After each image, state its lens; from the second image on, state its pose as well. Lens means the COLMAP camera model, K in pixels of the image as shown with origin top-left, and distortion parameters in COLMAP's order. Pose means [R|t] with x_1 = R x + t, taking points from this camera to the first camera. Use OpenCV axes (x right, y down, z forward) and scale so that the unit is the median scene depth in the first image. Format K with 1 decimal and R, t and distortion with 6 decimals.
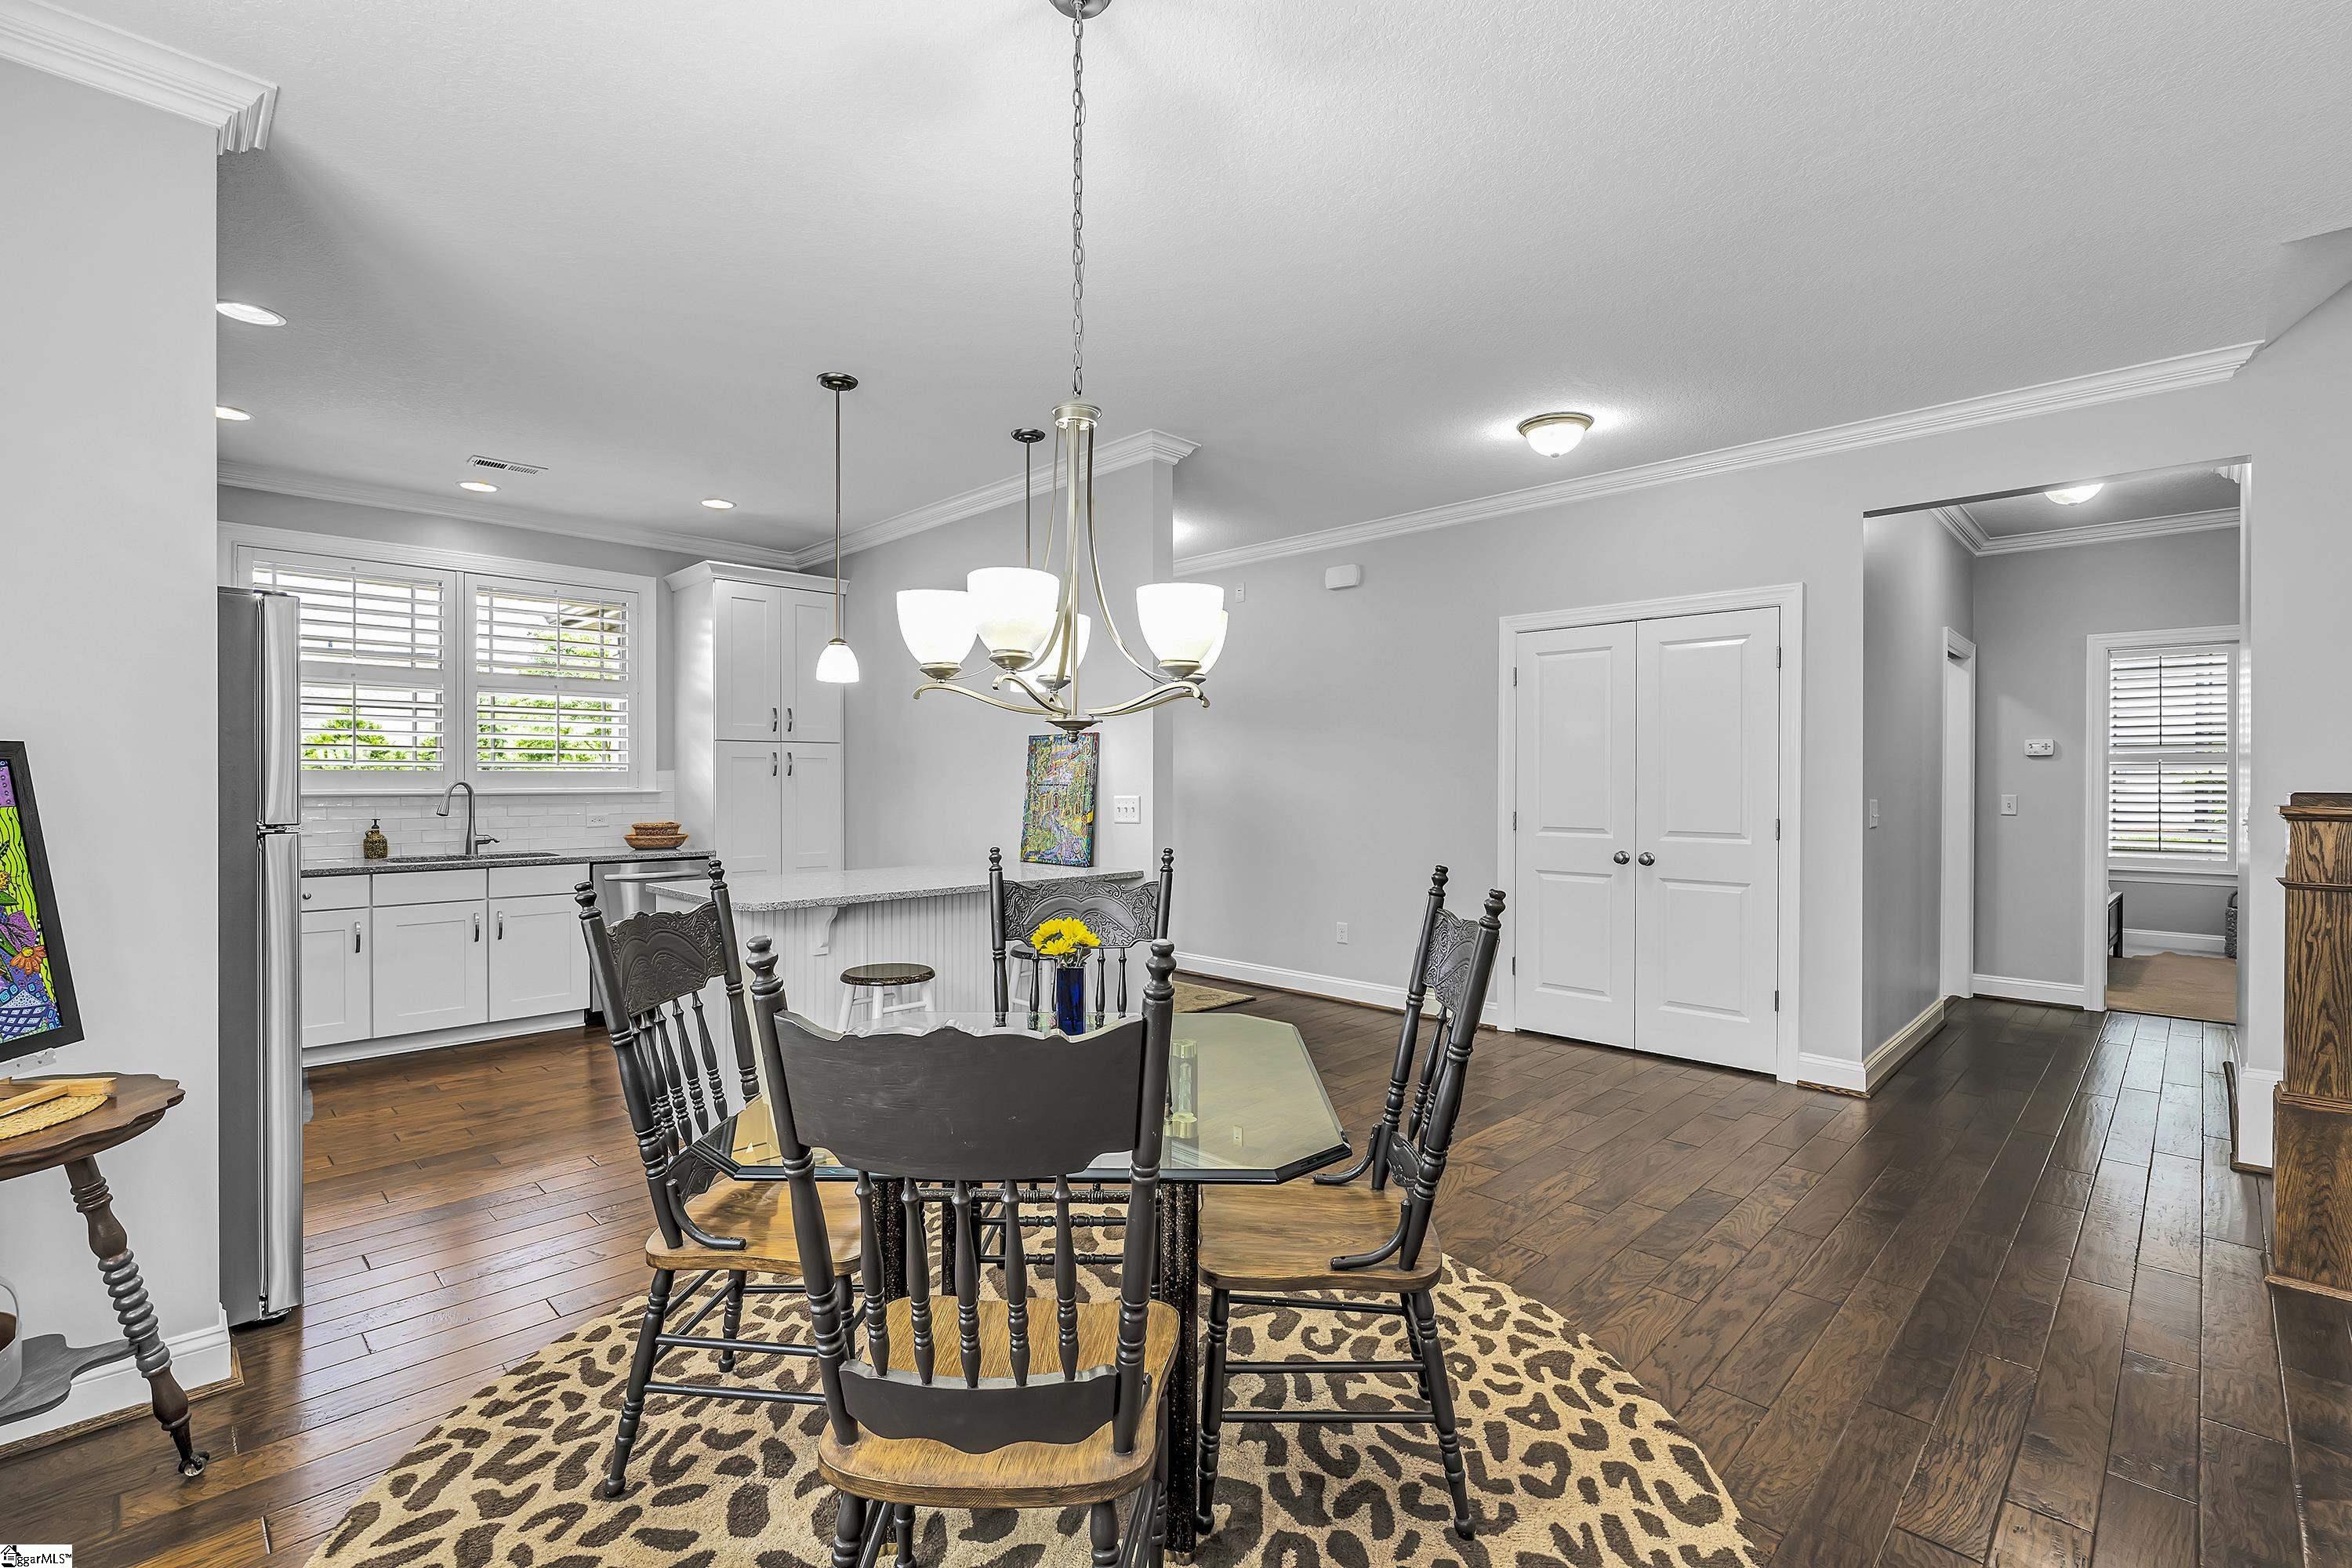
lens RADIAL K [[1037.9, 0, 1176.0], [0, 1037.9, 784.0], [0, 0, 1]] dist [-0.002854, -0.000530]
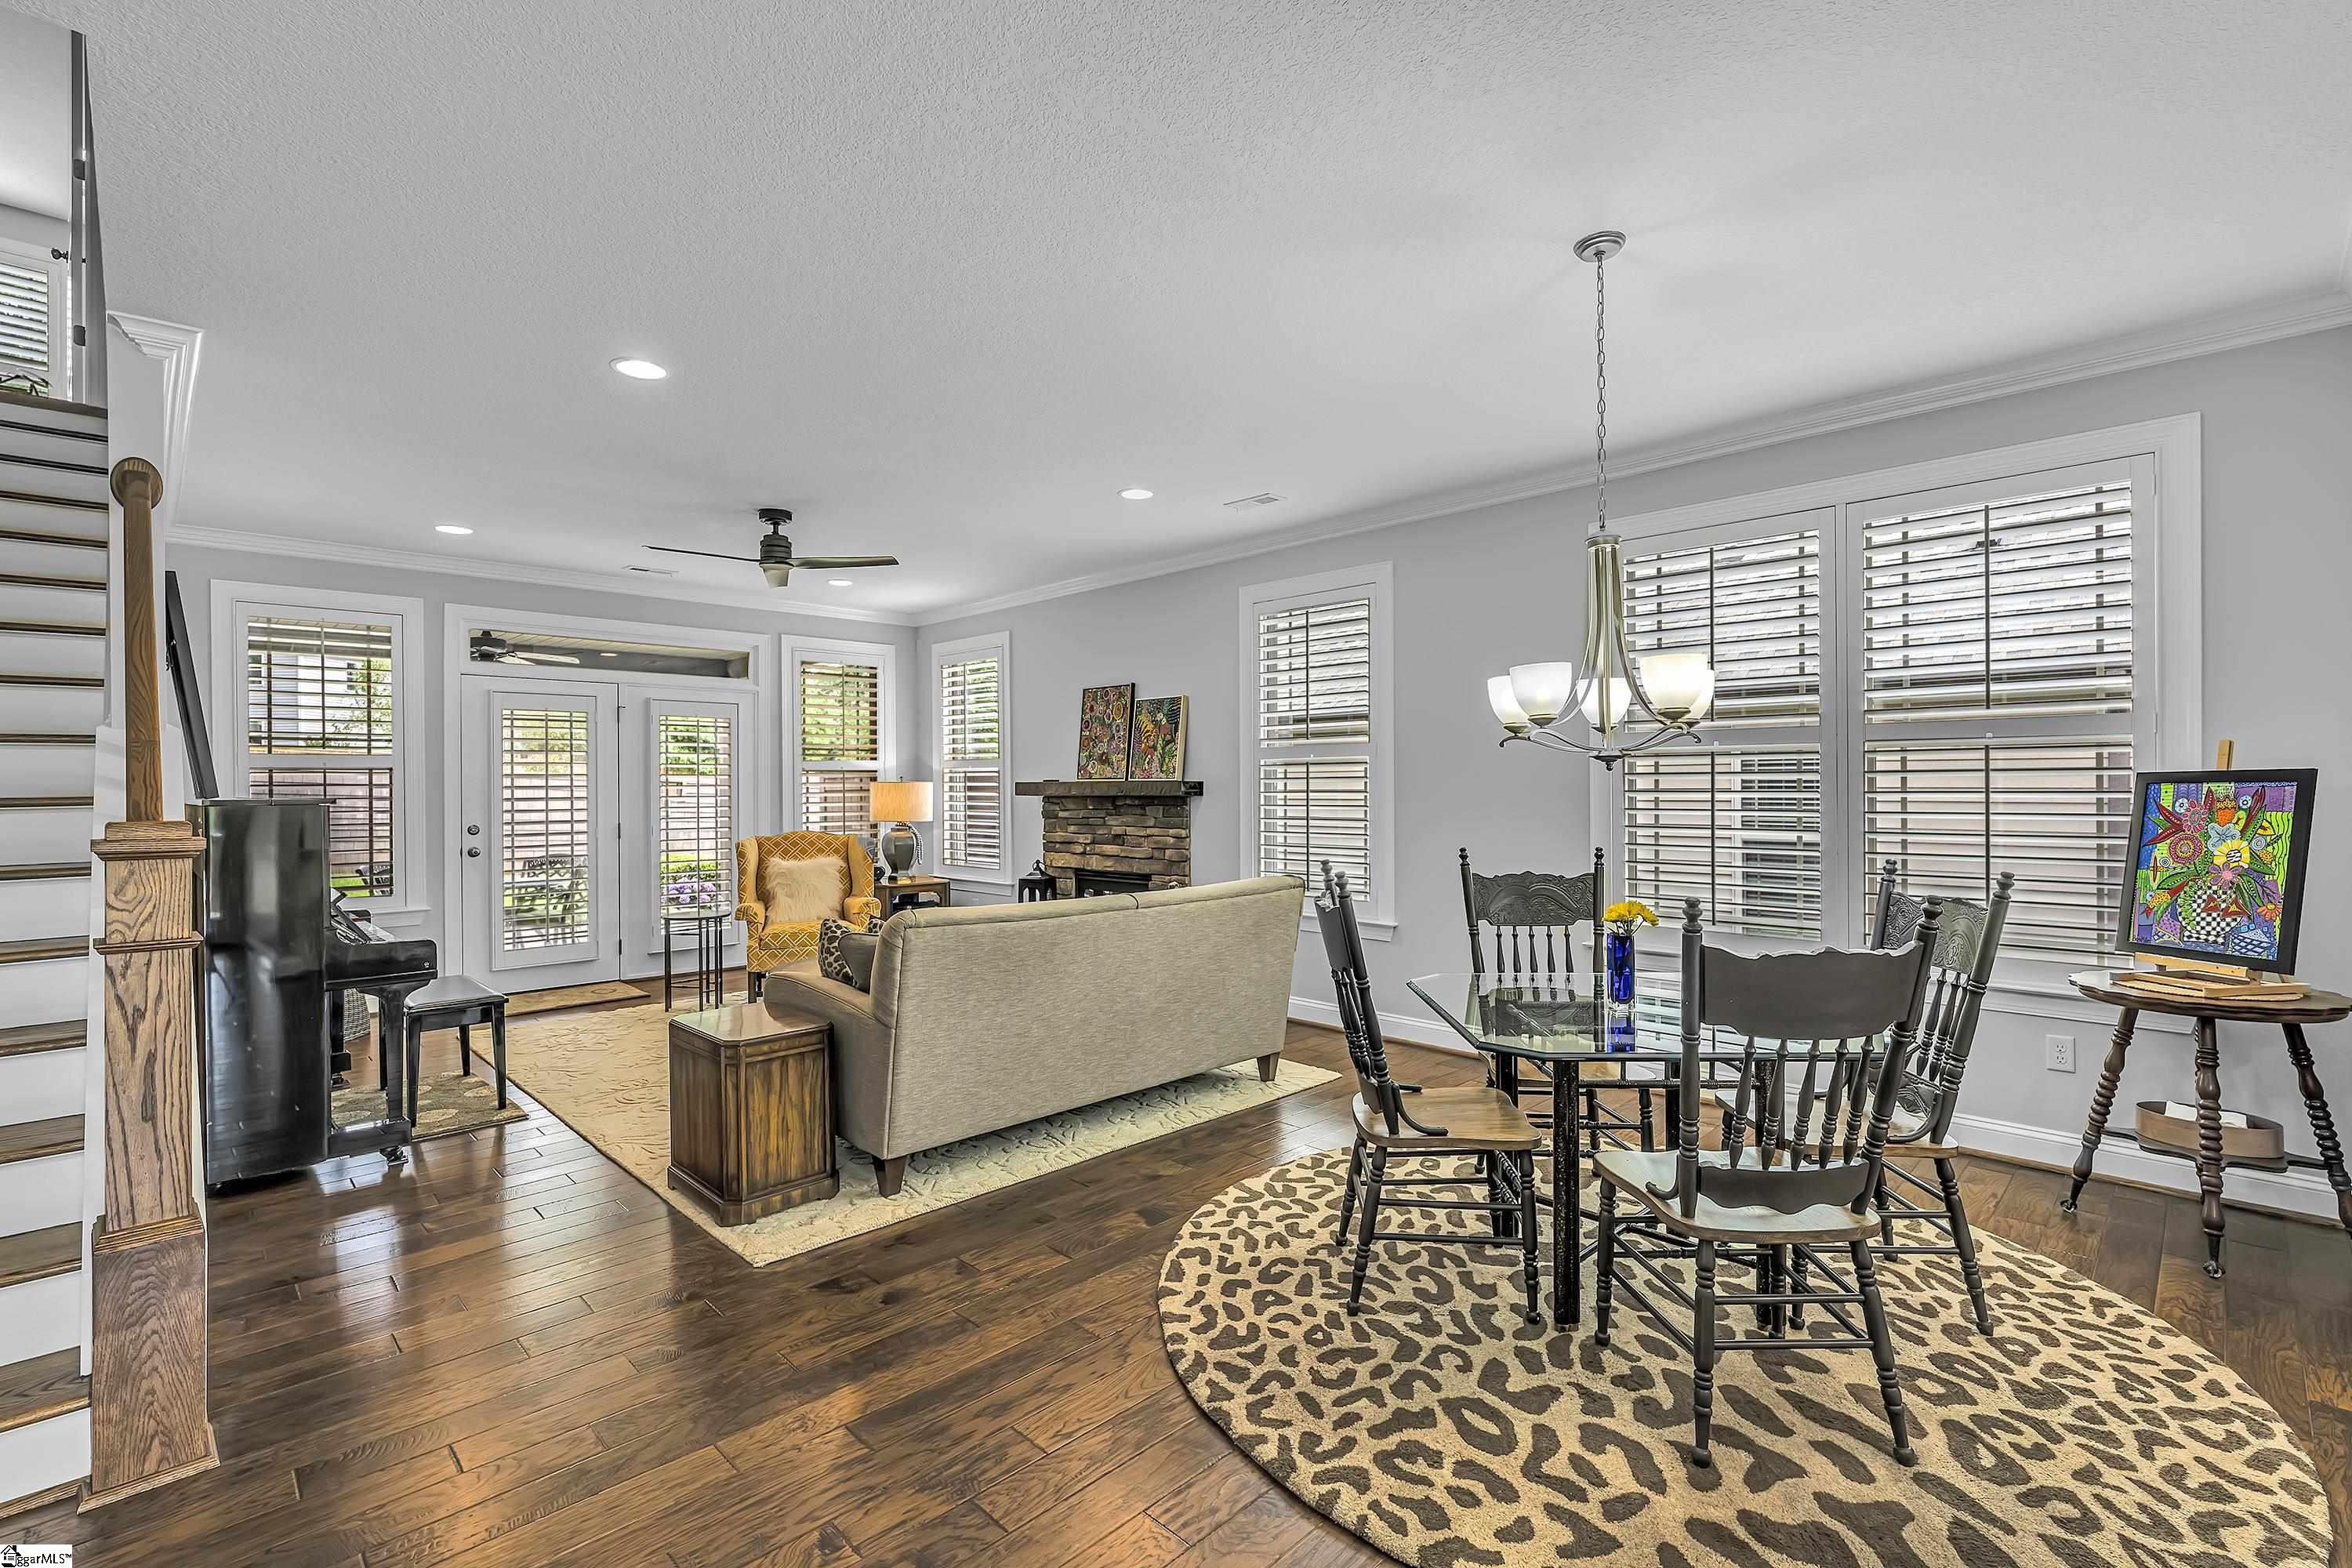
lens RADIAL K [[1052.9, 0, 1172.3], [0, 1052.9, 783.3], [0, 0, 1]] dist [0.001324, -0.000318]
pose [[-0.999930, 0.002371, 0.011550, 0.419662], [0.002376, 0.999997, 0.000398, -0.022064], [-0.011549, 0.000426, -0.999933, 2.141680]]
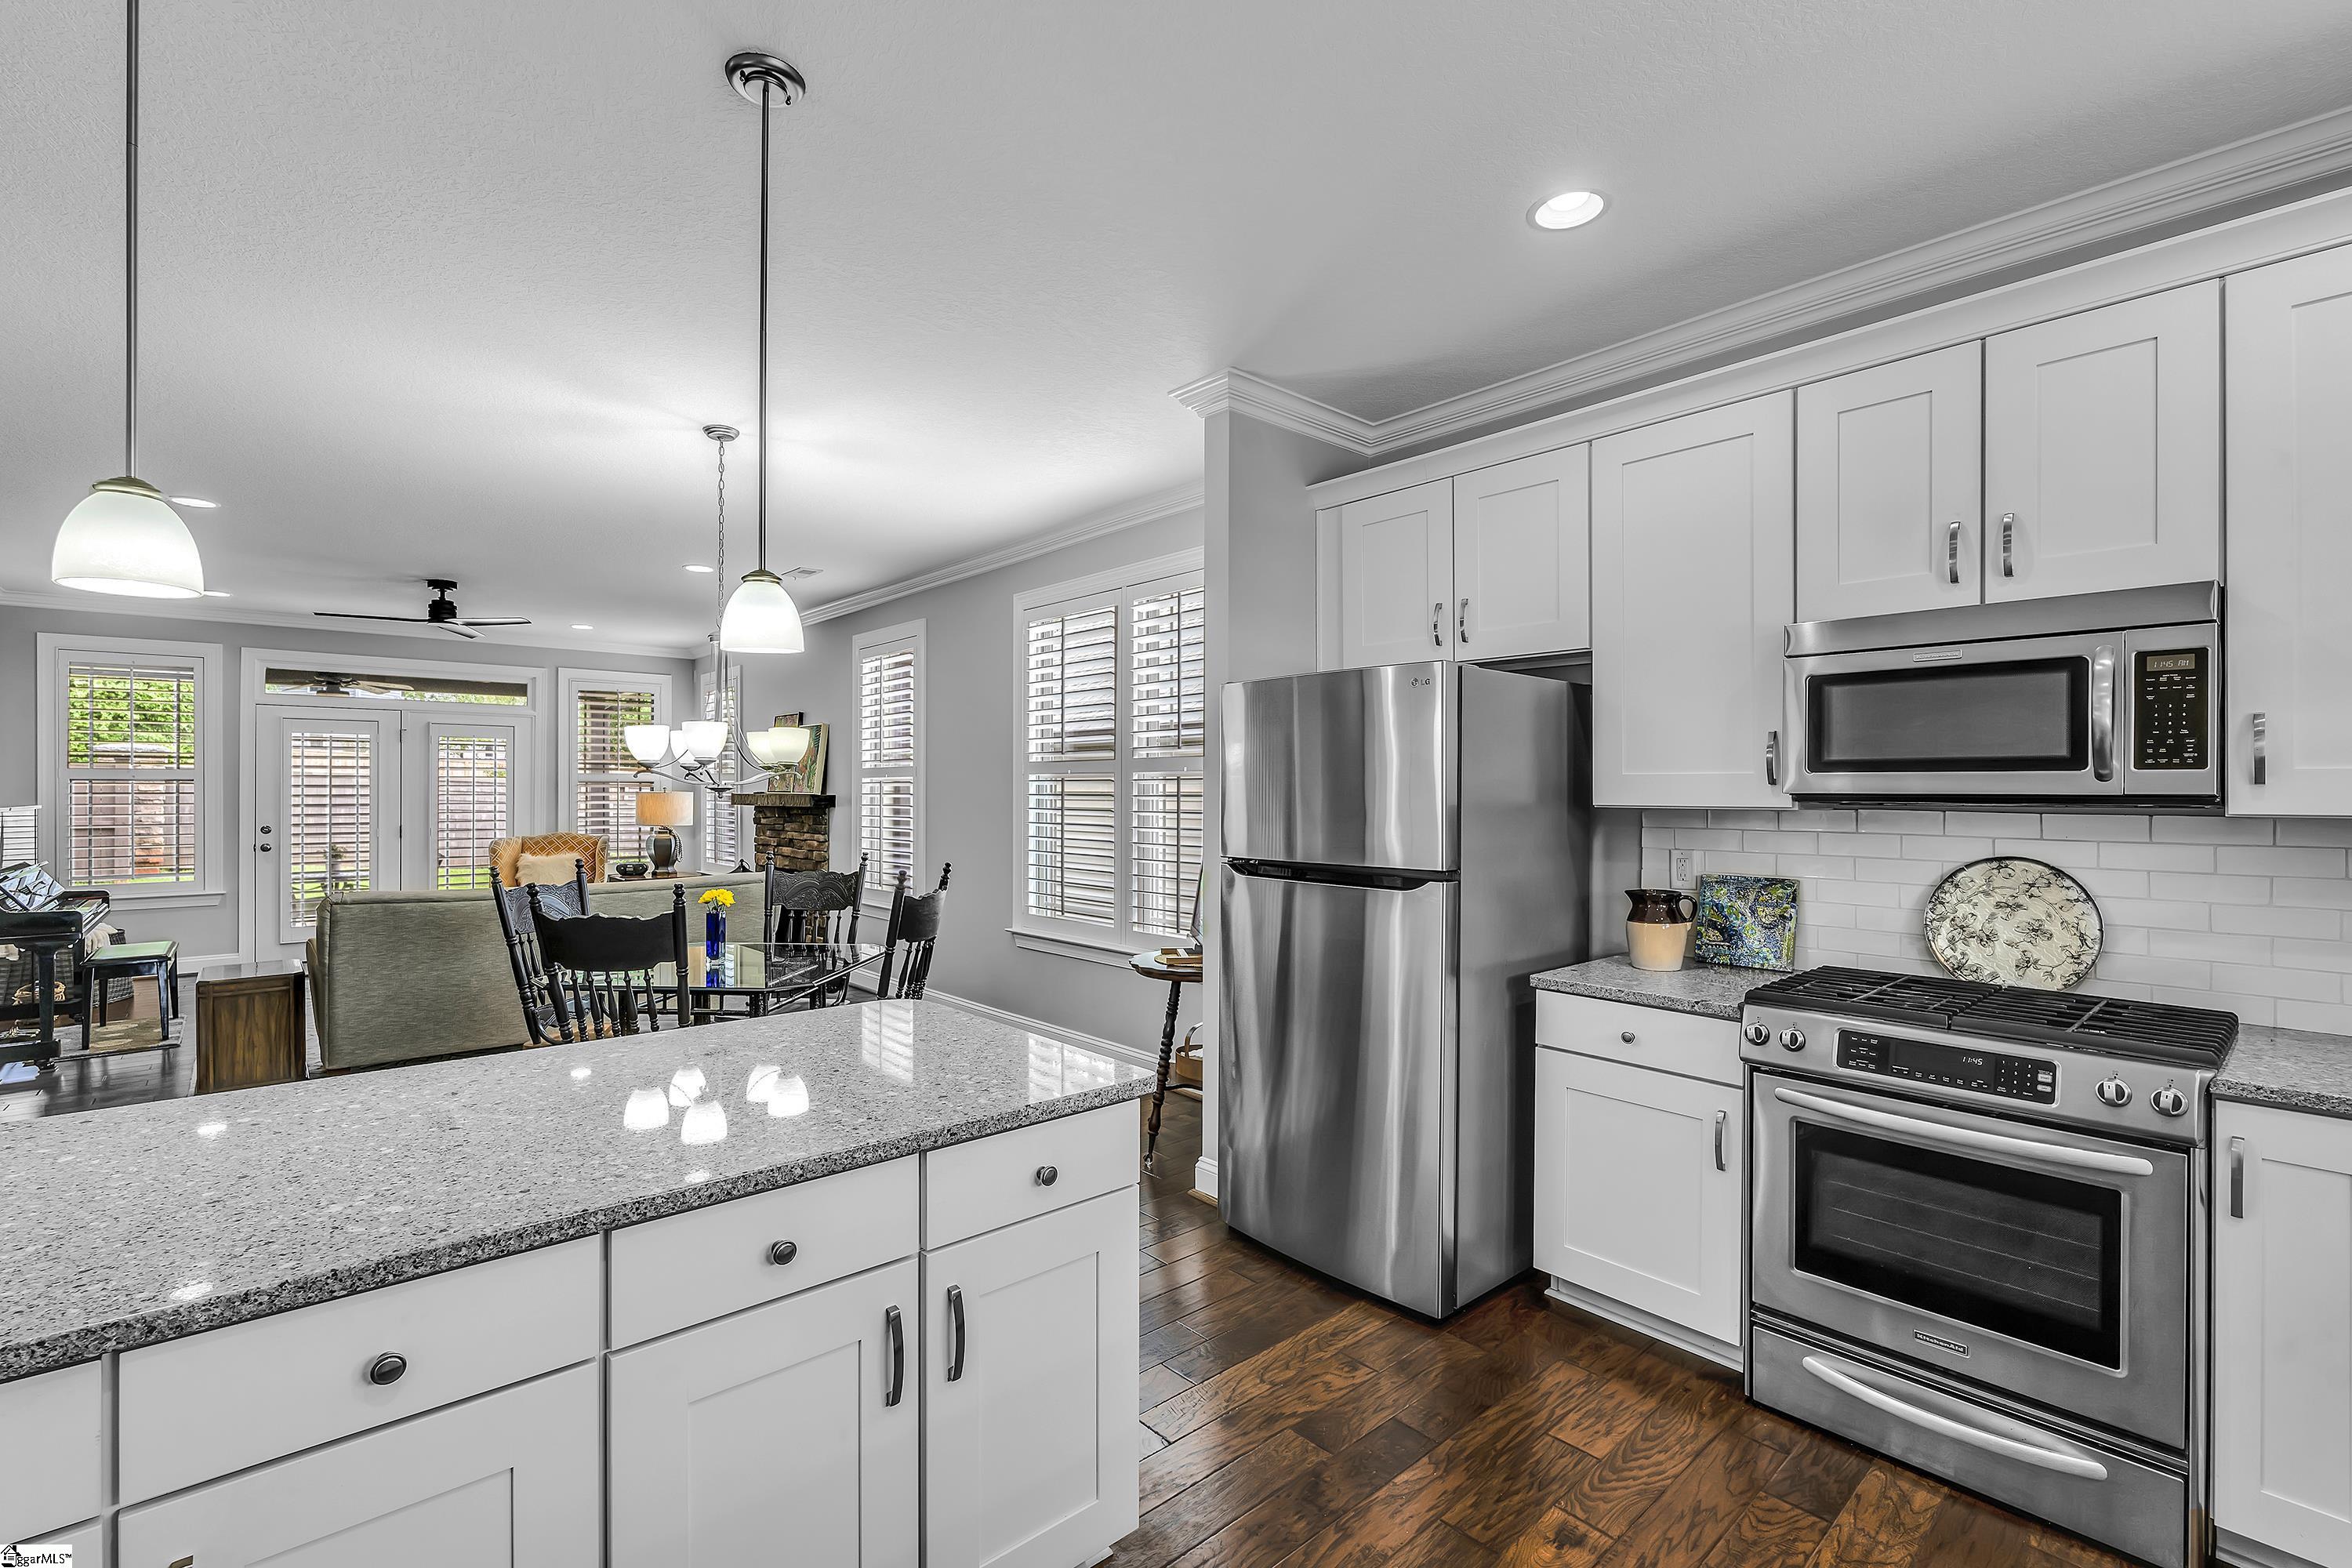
lens RADIAL K [[1037.9, 0, 1176.0], [0, 1037.9, 784.0], [0, 0, 1]] dist [-0.002854, -0.000530]
pose [[-0.997799, -0.004621, 0.066150, -0.985688], [-0.004860, 0.999982, -0.003462, -0.057200], [-0.066133, -0.003776, -0.997804, 2.600398]]
